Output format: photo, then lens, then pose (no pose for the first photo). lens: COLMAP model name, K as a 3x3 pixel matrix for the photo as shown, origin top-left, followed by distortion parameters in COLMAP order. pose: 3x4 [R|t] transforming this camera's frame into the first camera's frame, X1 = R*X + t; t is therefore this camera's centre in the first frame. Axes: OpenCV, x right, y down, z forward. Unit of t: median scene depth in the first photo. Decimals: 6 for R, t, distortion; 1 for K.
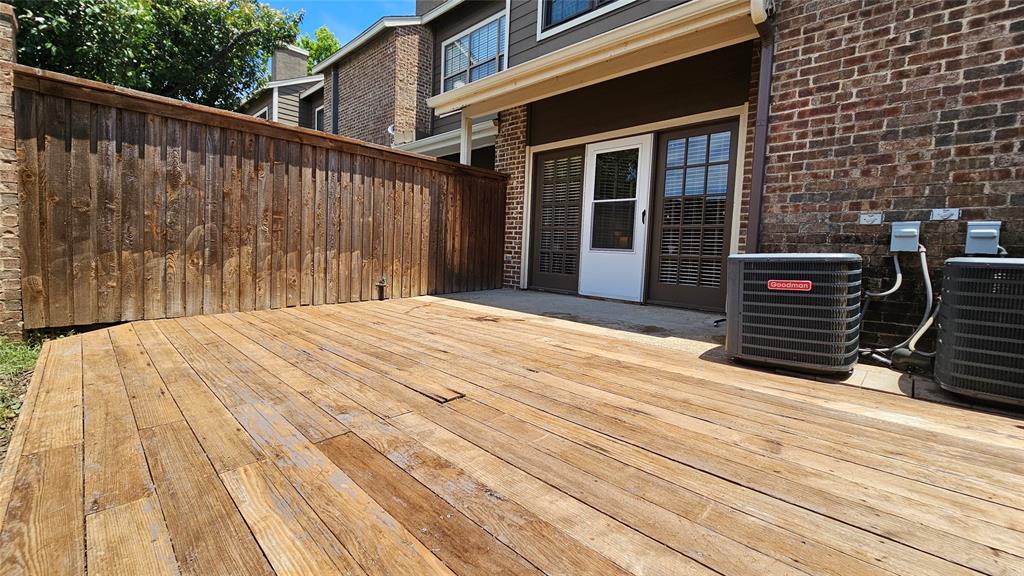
lens RADIAL K [[419.1, 0, 510.6], [0, 419.1, 278.9], [0, 0, 1]] dist [0.002475, -0.000682]
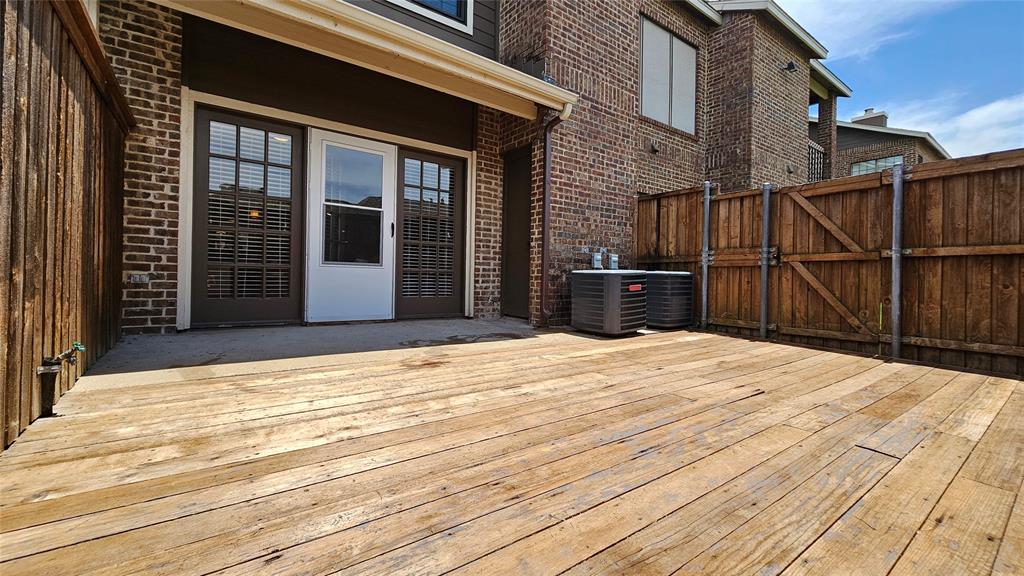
lens RADIAL K [[419.1, 0, 510.6], [0, 419.1, 278.9], [0, 0, 1]] dist [0.002475, -0.000682]
pose [[0.166592, -0.039713, 0.985226, -0.820787], [0.052873, 0.998111, 0.031292, -0.072581], [-0.984607, 0.046879, 0.168377, 0.805944]]
